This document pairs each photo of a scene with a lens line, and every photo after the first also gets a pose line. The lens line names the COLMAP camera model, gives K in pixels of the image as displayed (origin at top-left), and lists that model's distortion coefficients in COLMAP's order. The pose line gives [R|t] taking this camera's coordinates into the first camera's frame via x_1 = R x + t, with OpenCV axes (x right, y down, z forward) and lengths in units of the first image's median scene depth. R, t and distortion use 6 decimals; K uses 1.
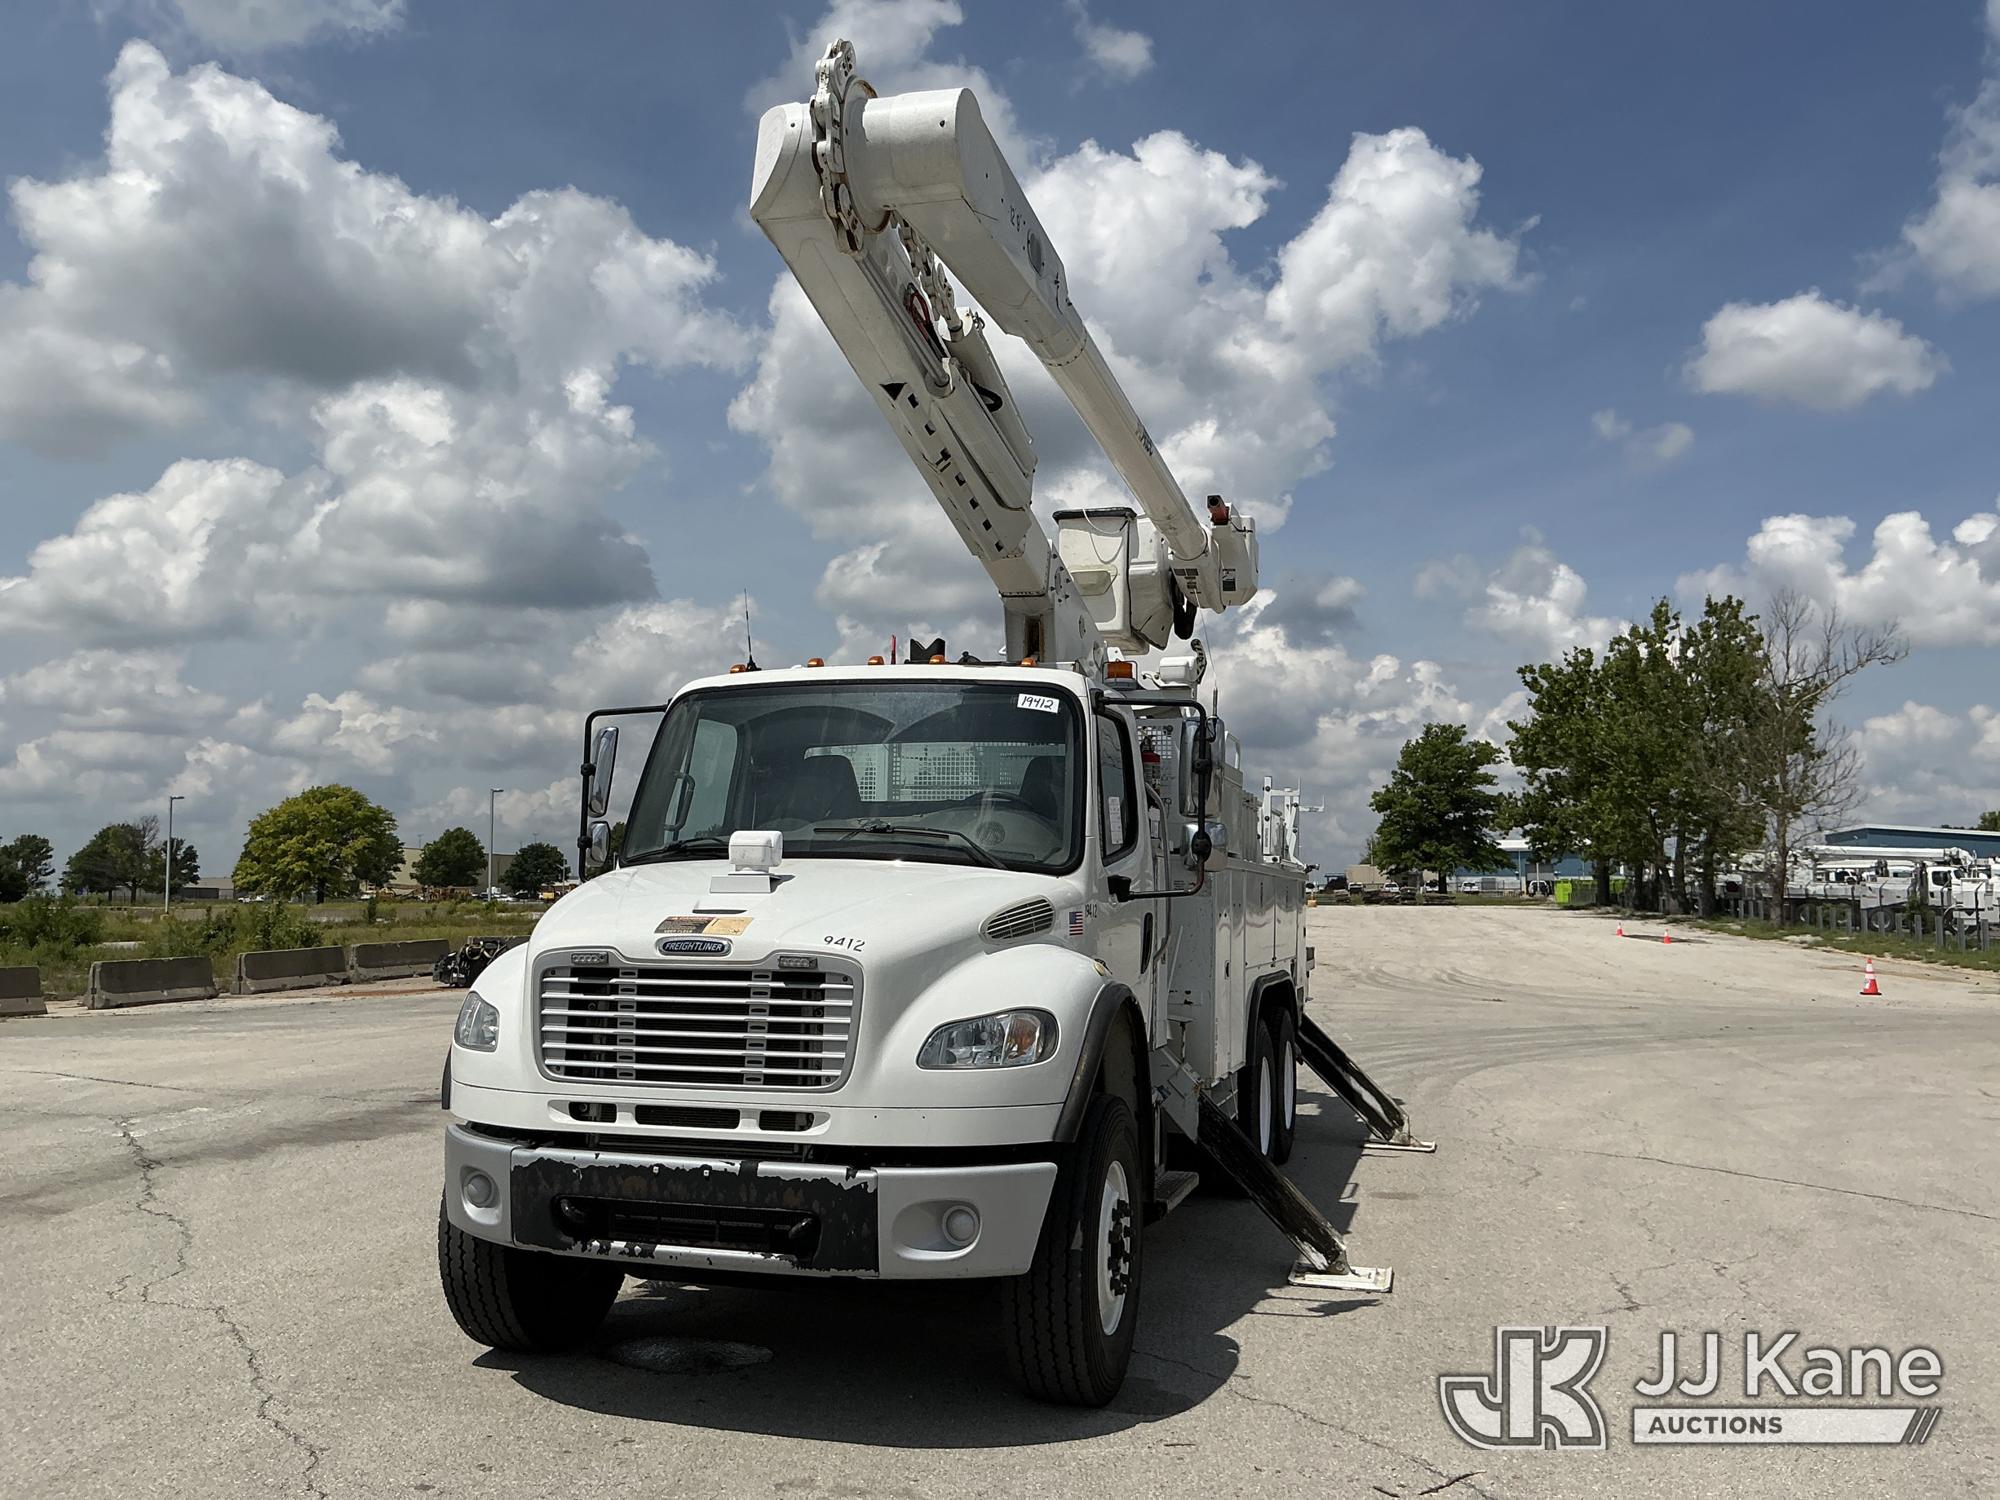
lens RADIAL K [[1580.2, 0, 1000.0], [0, 1580.2, 750.0], [0, 0, 1]] dist [0.044826, -0.164470]
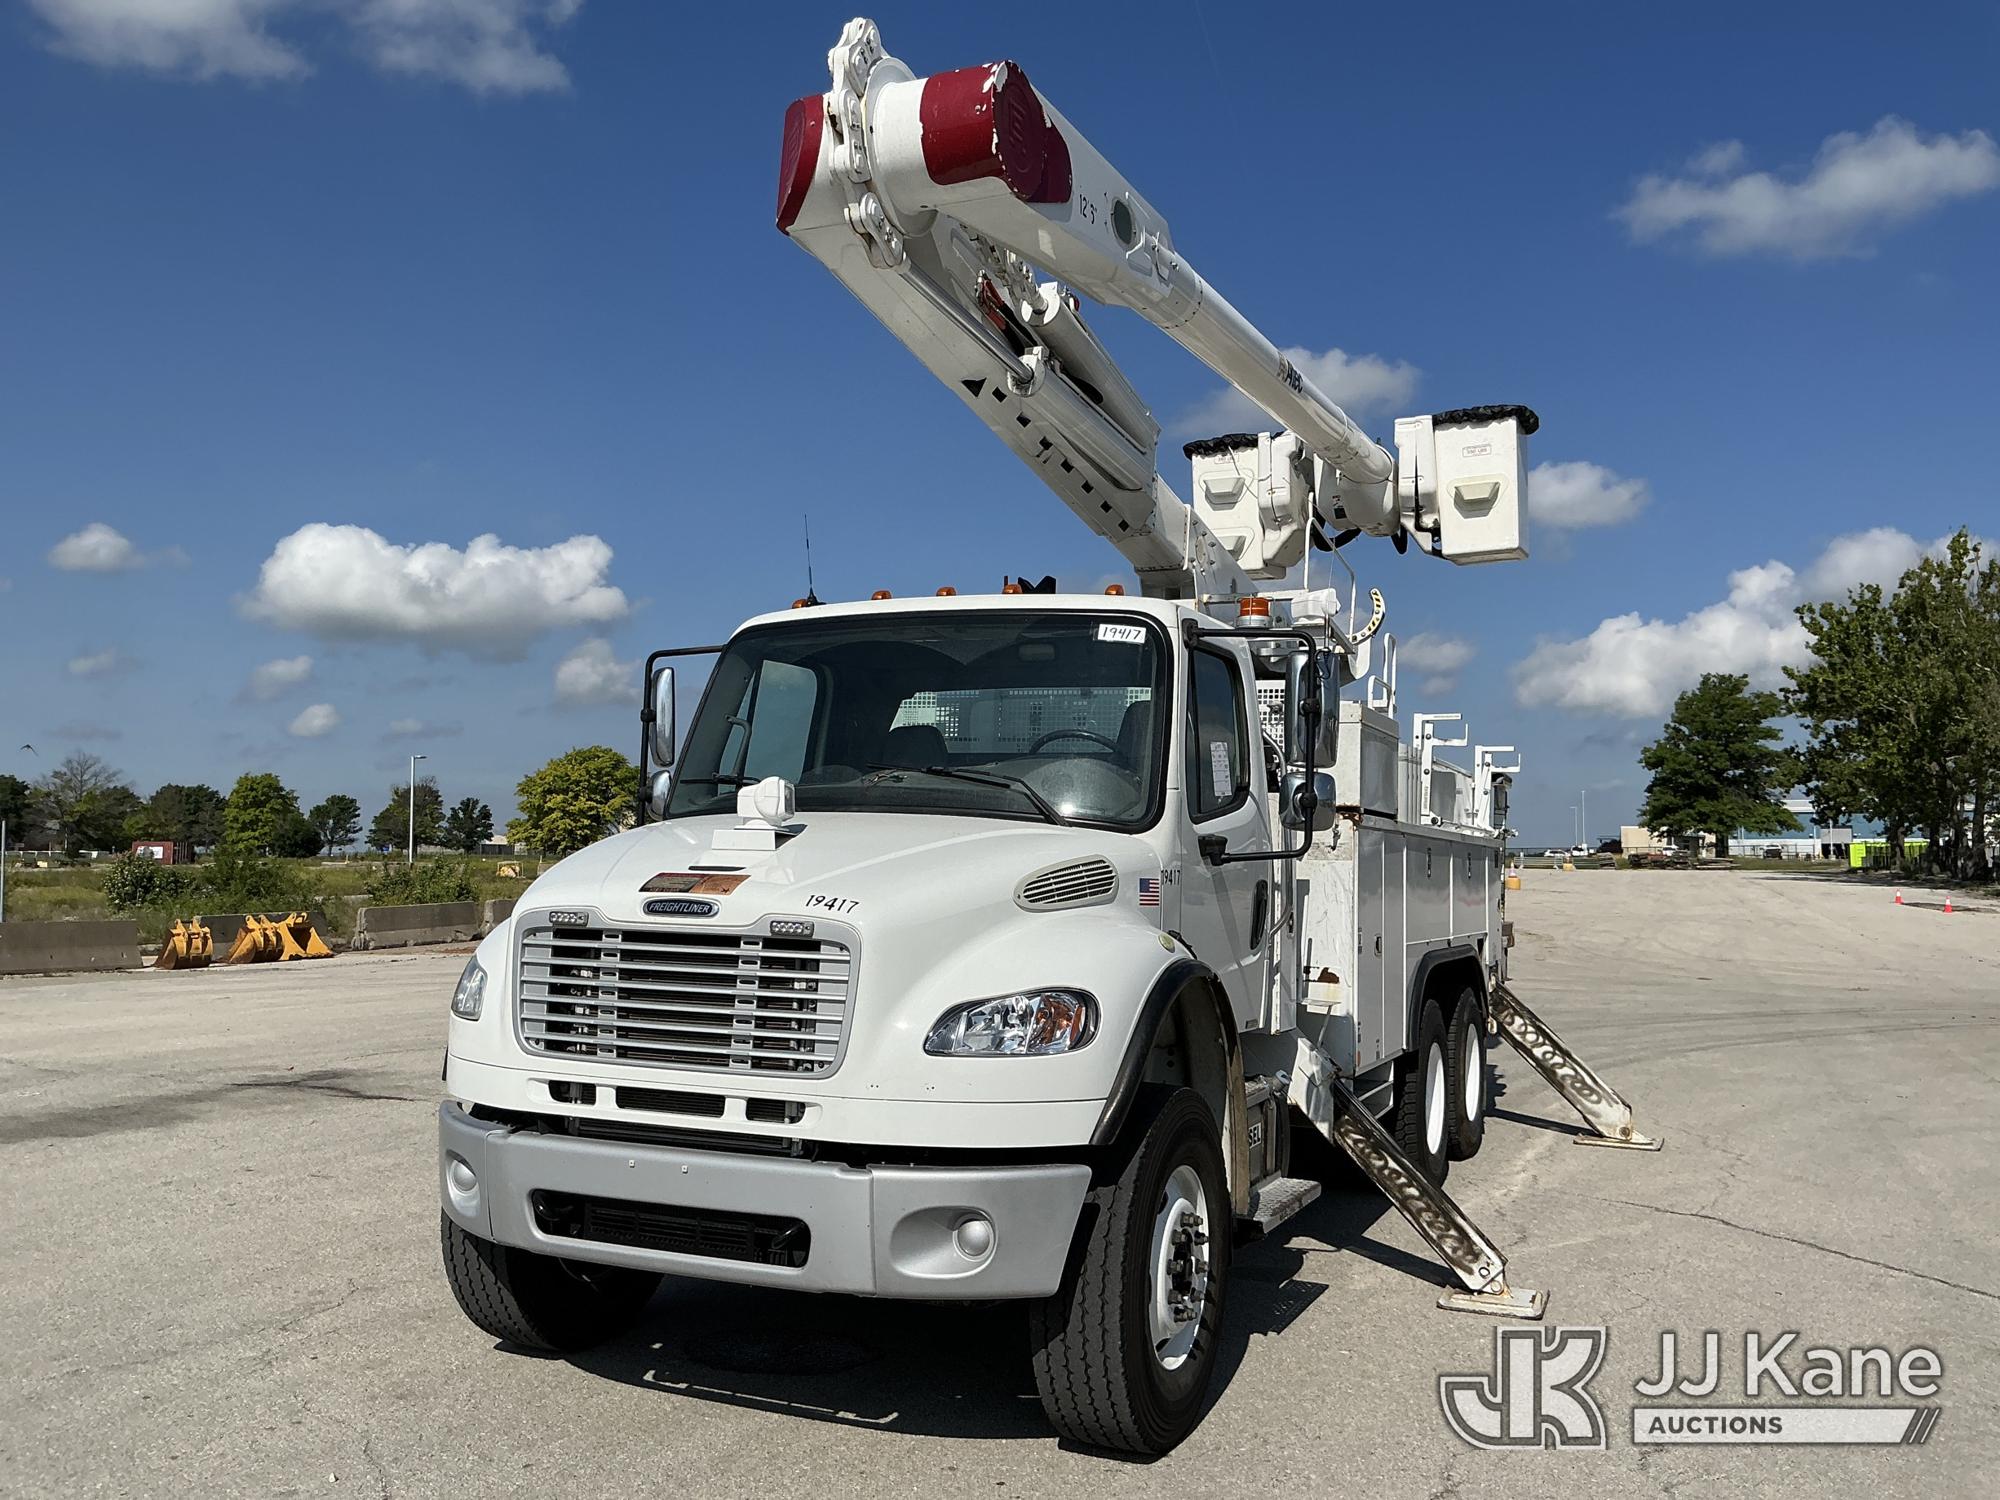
lens RADIAL K [[1580.2, 0, 1000.0], [0, 1580.2, 750.0], [0, 0, 1]] dist [0.044826, -0.164470]
pose [[0.986412, -0.004629, -0.164223, 0.096787], [0.008725, 0.999668, 0.024227, 0.011942], [0.164056, -0.025331, 0.986126, 0.122719]]
